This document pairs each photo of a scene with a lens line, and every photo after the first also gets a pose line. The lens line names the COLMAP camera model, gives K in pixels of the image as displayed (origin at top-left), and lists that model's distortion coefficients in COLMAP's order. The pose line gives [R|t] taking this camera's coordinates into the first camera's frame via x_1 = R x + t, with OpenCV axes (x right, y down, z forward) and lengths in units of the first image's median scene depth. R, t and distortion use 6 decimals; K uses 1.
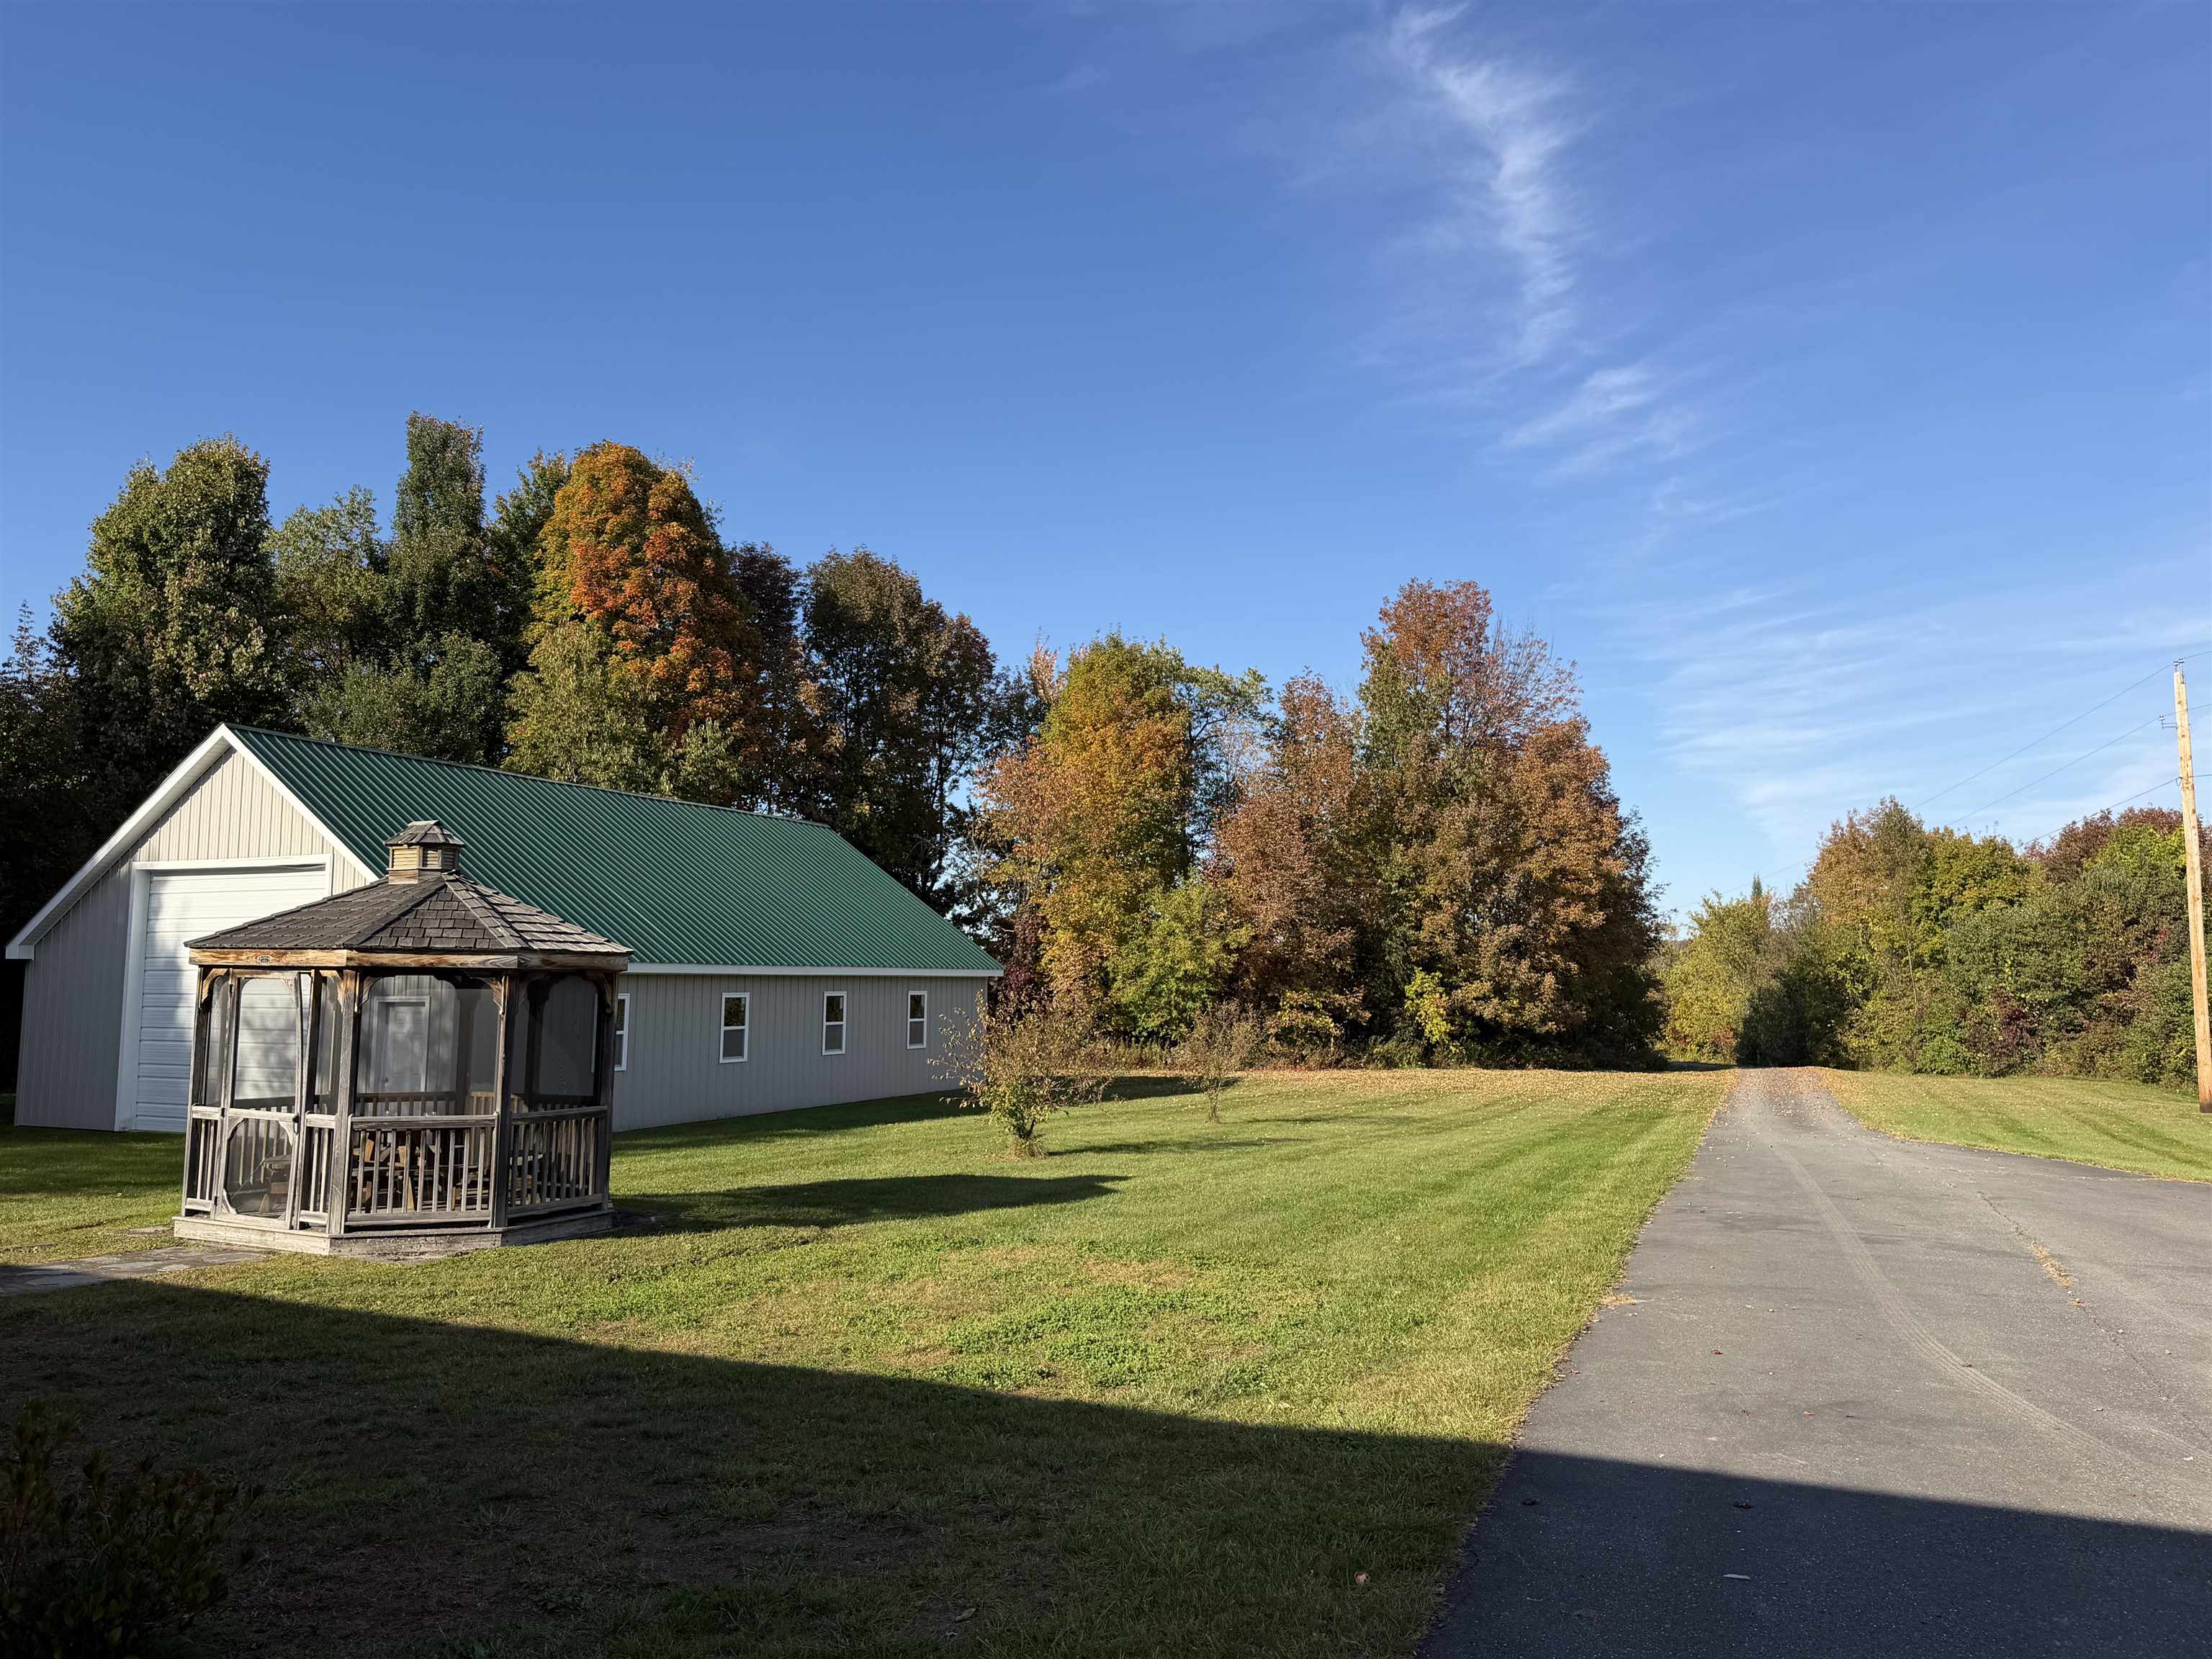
lens RADIAL K [[1500.6, 0, 1109.2], [0, 1500.6, 782.6], [0, 0, 1]] dist [0.083655, -0.122900]
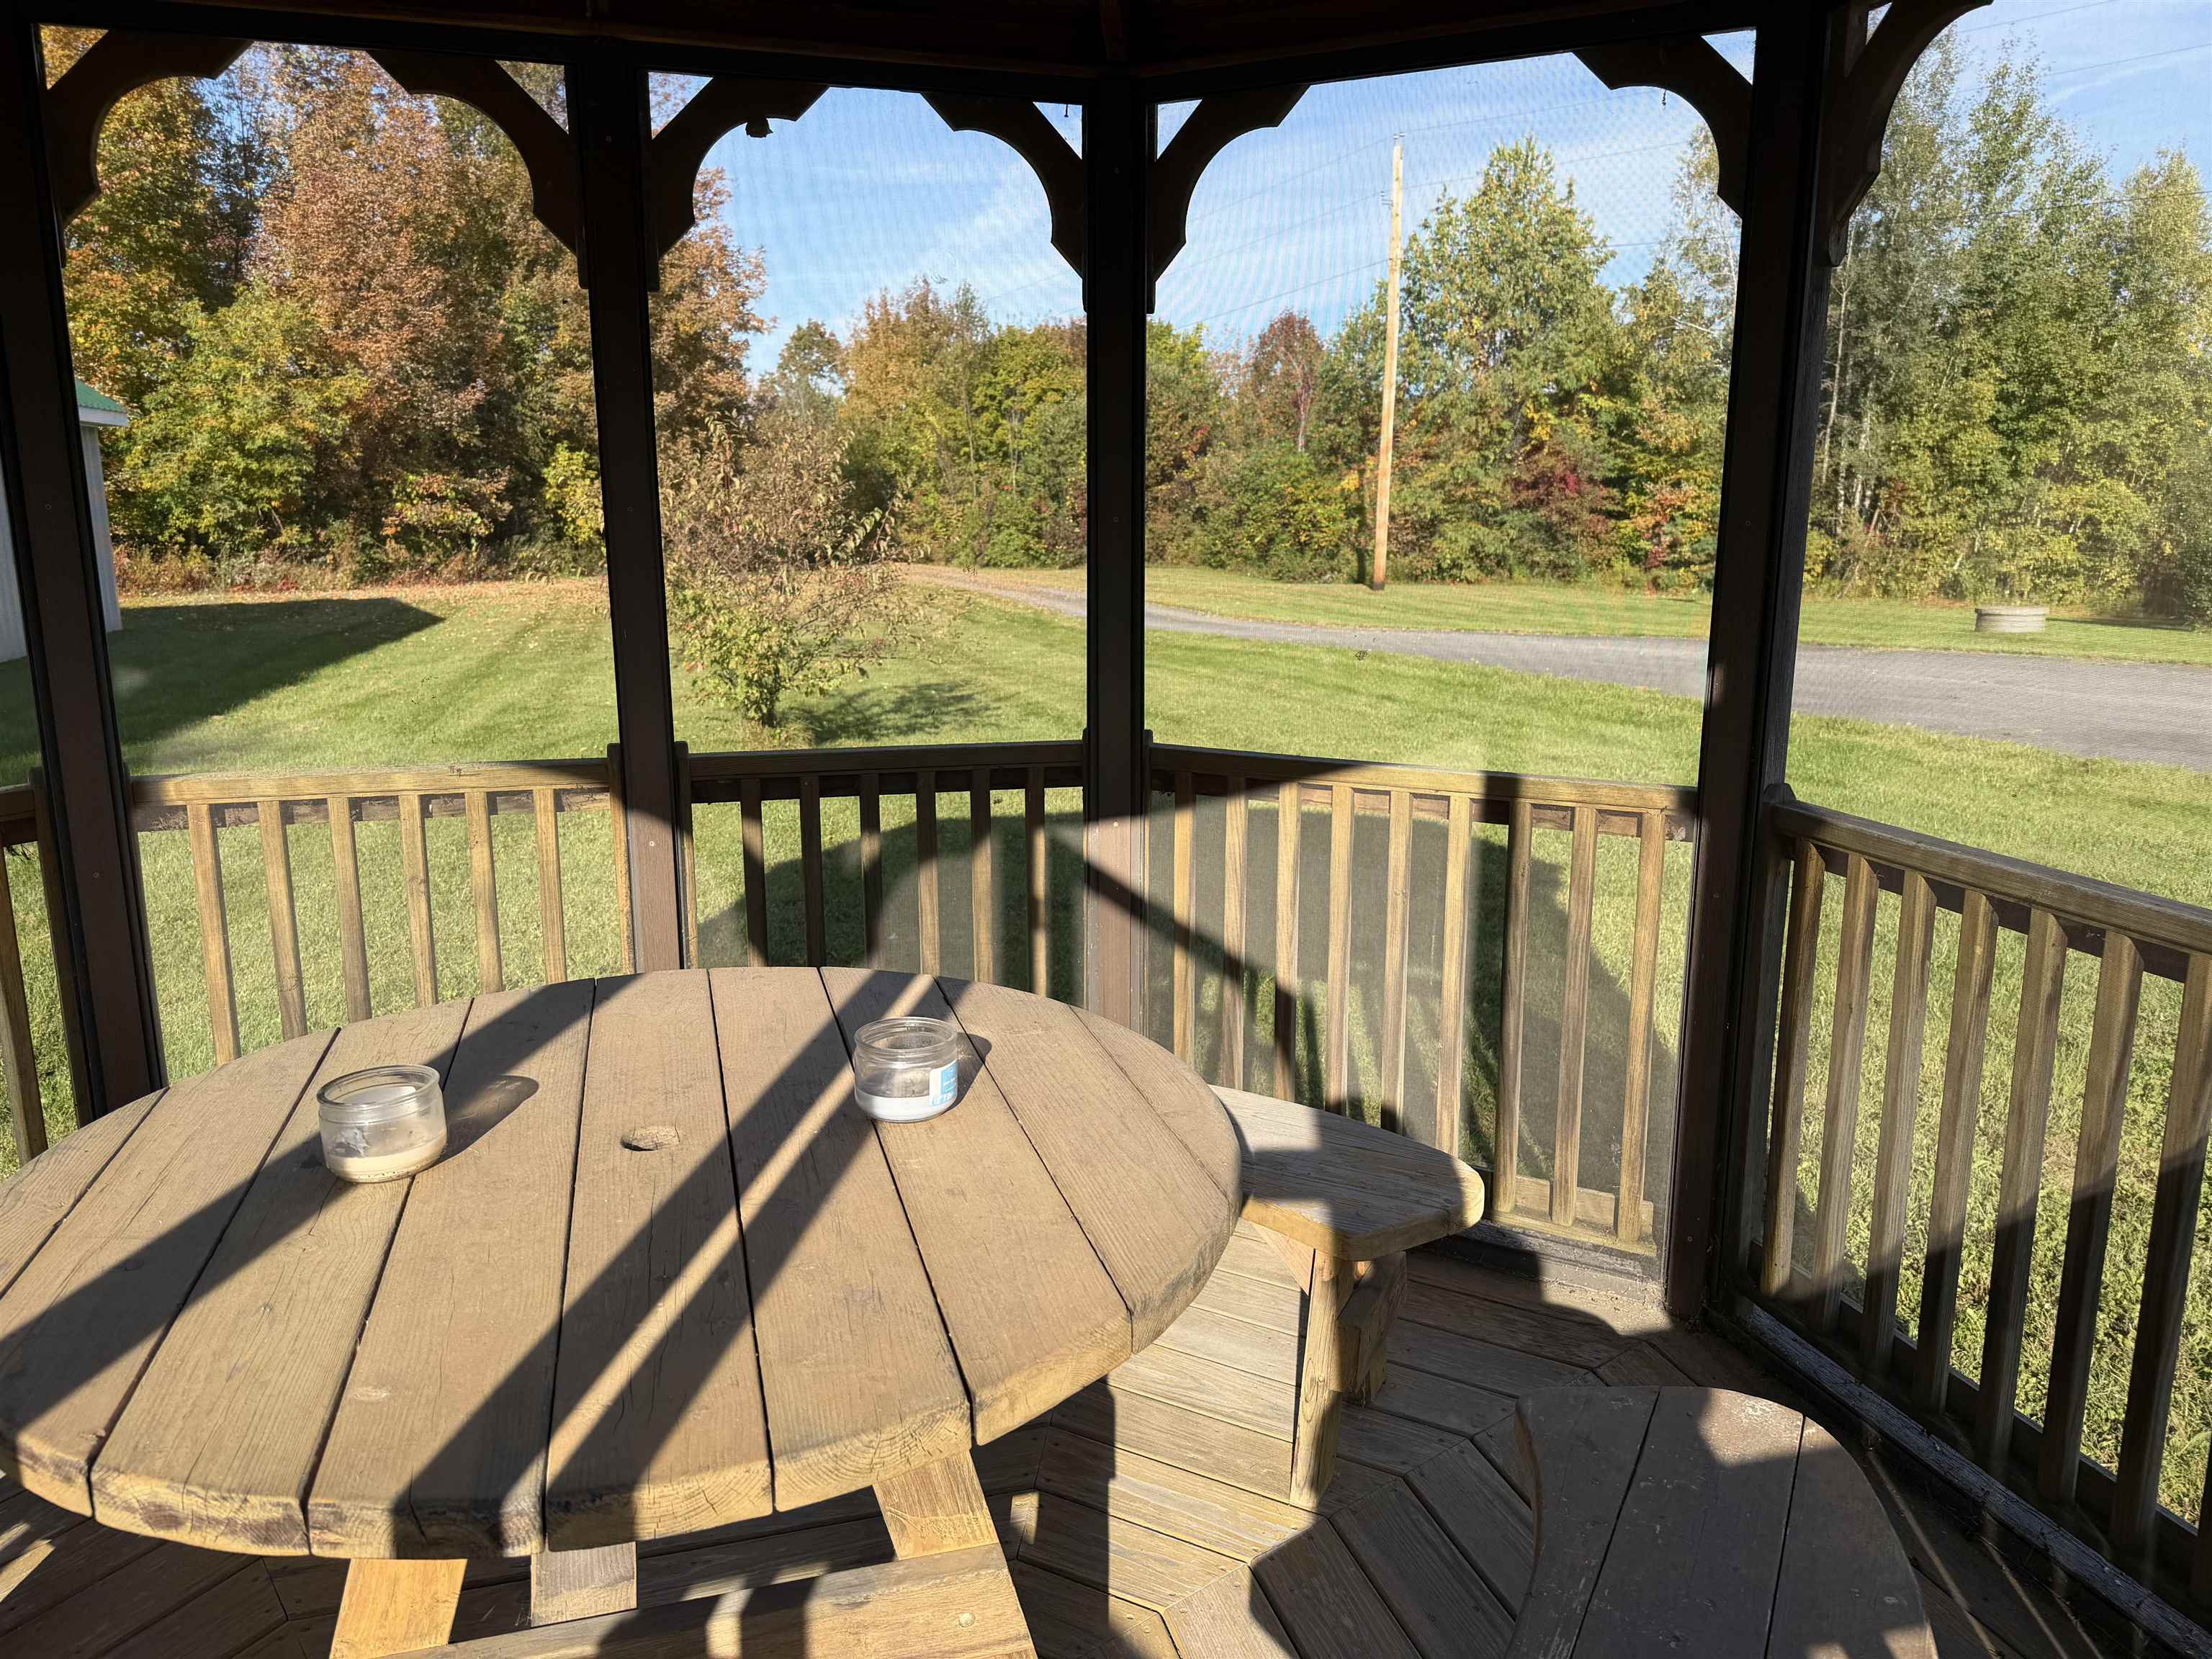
lens RADIAL K [[1563.0, 0, 1124.0], [0, 1563.0, 822.2], [0, 0, 1]] dist [0.148295, -0.214732]
pose [[0.751418, -0.135586, 0.645746, -0.127230], [-0.087958, 0.949342, 0.301684, 0.037331], [-0.653937, -0.283490, 0.701427, 0.205264]]
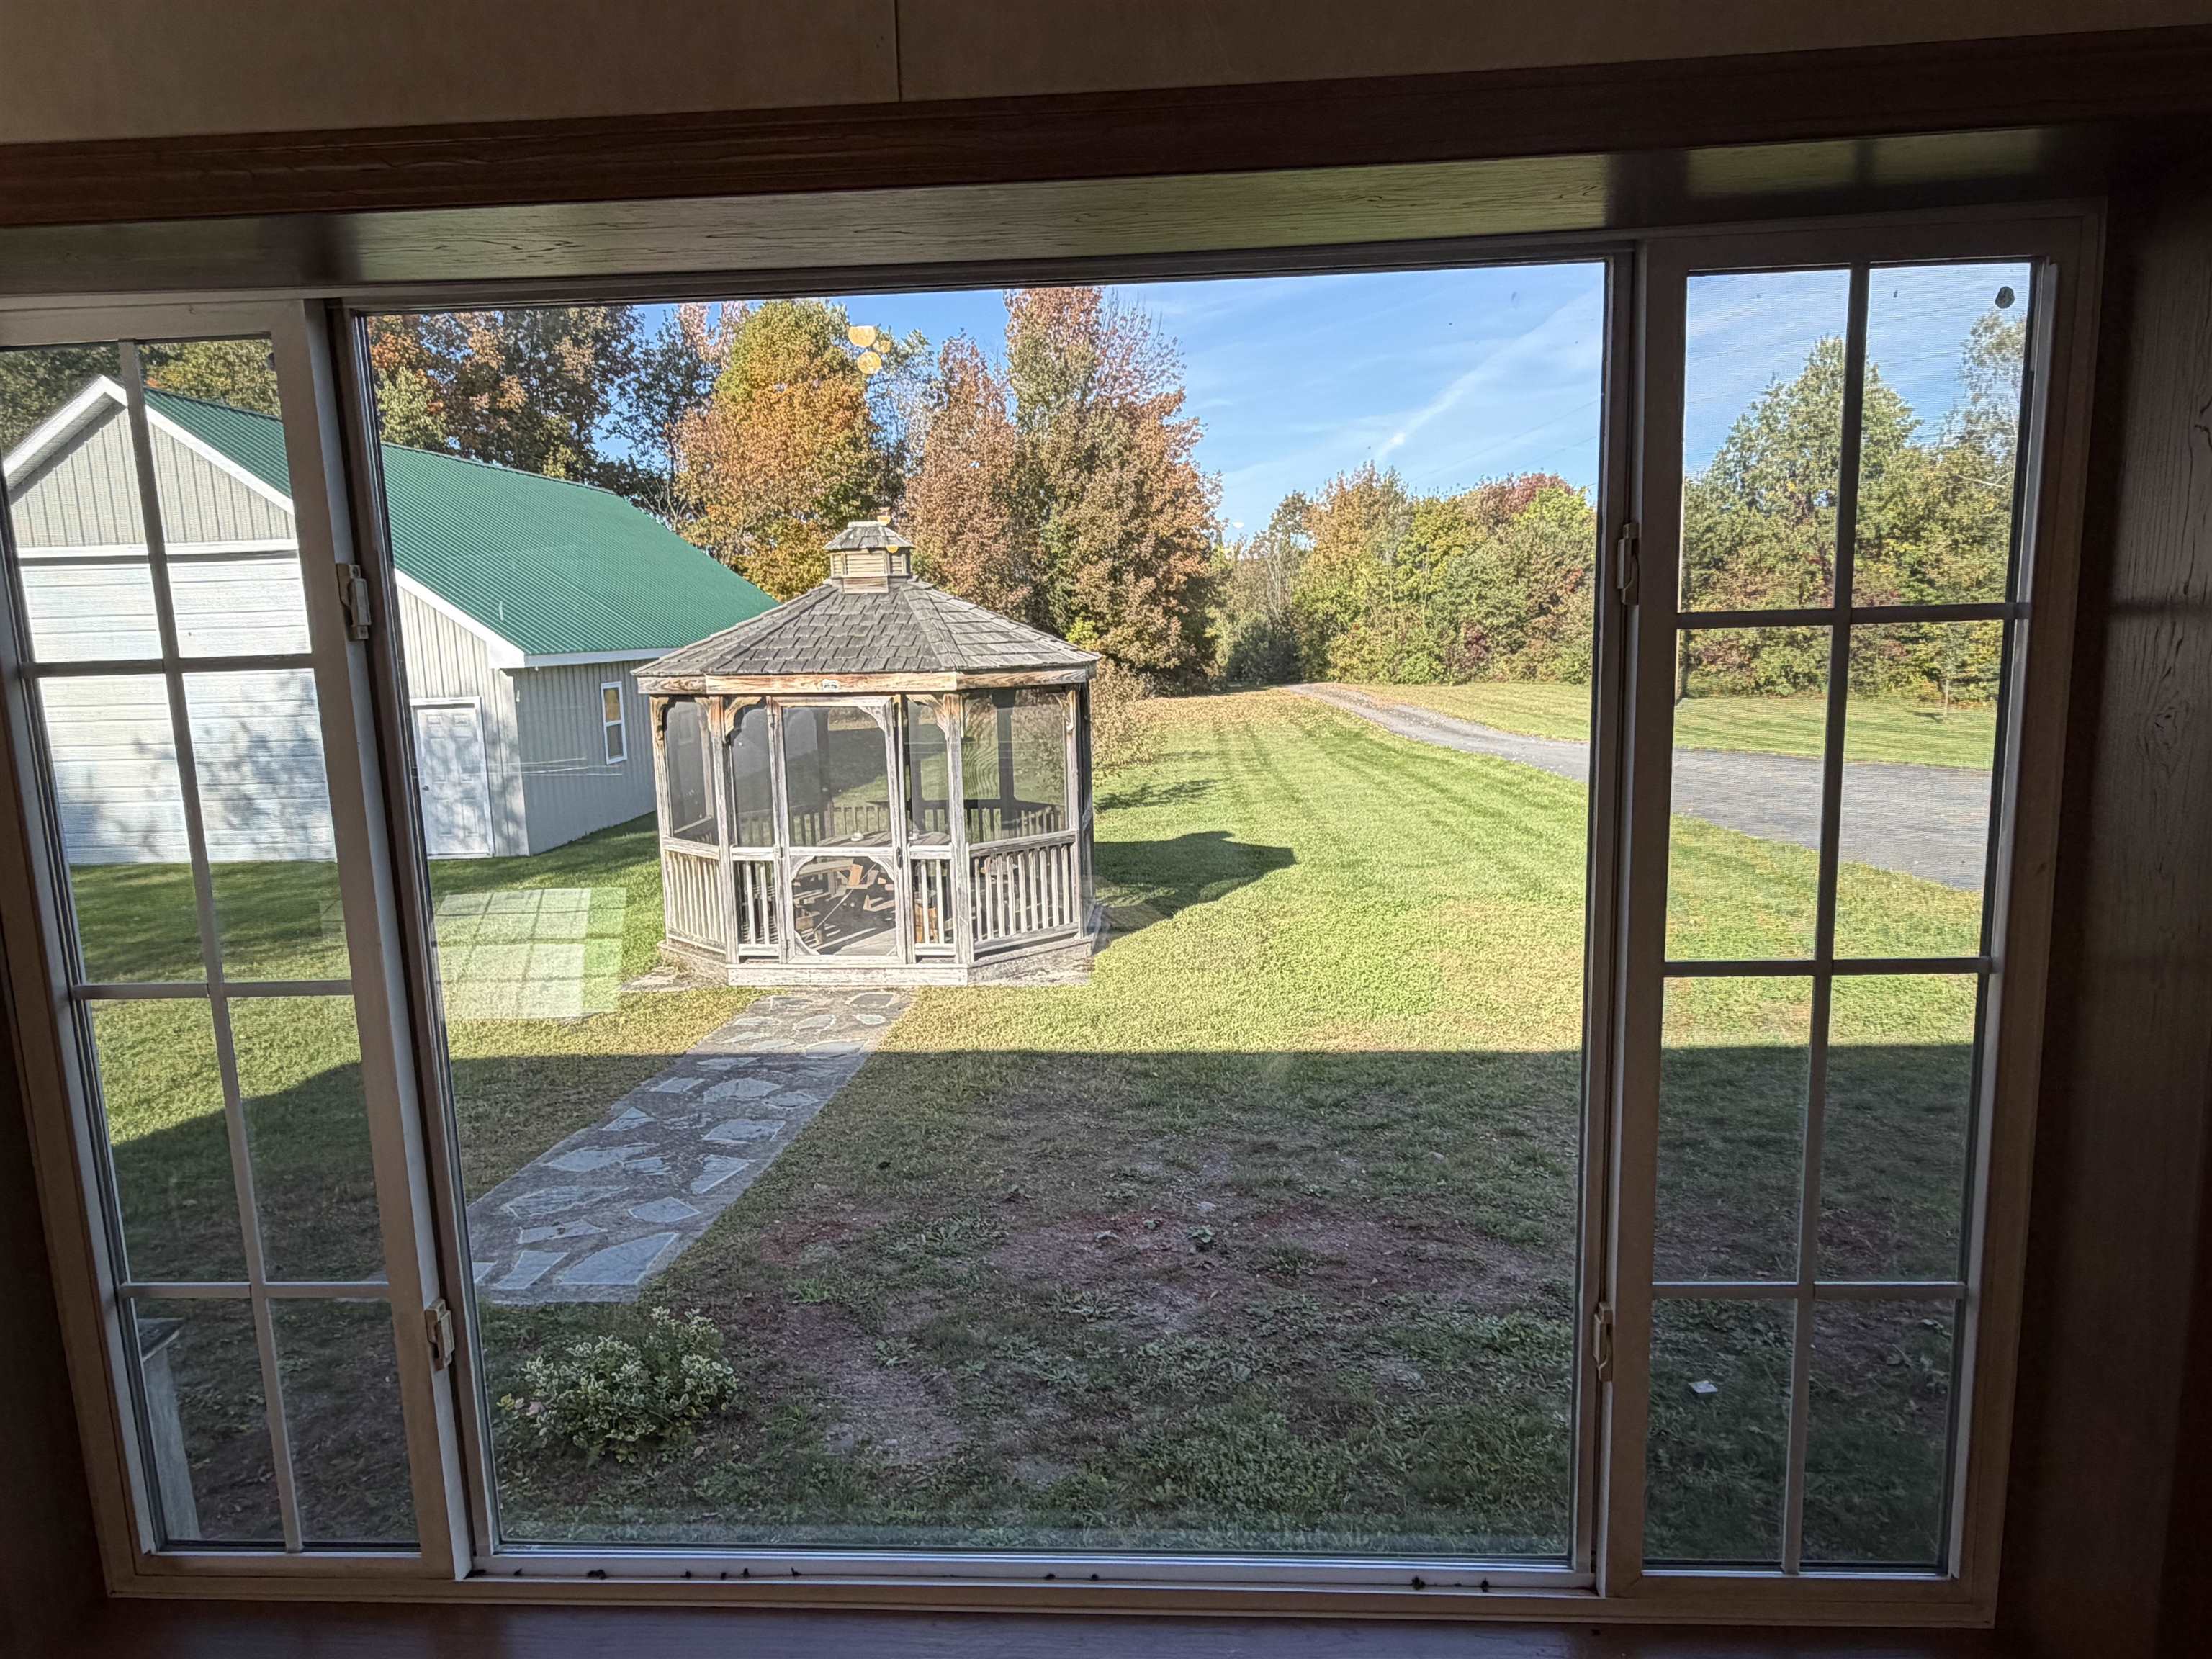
lens RADIAL K [[1342.2, 0, 1106.0], [0, 1342.2, 829.5], [0, 0, 1]] dist [-0.000183, -0.000811]
pose [[0.931252, -0.087476, 0.353720, -0.150674], [-0.015416, 0.960427, 0.278105, -0.005405], [-0.364049, -0.264439, 0.893051, 0.046105]]
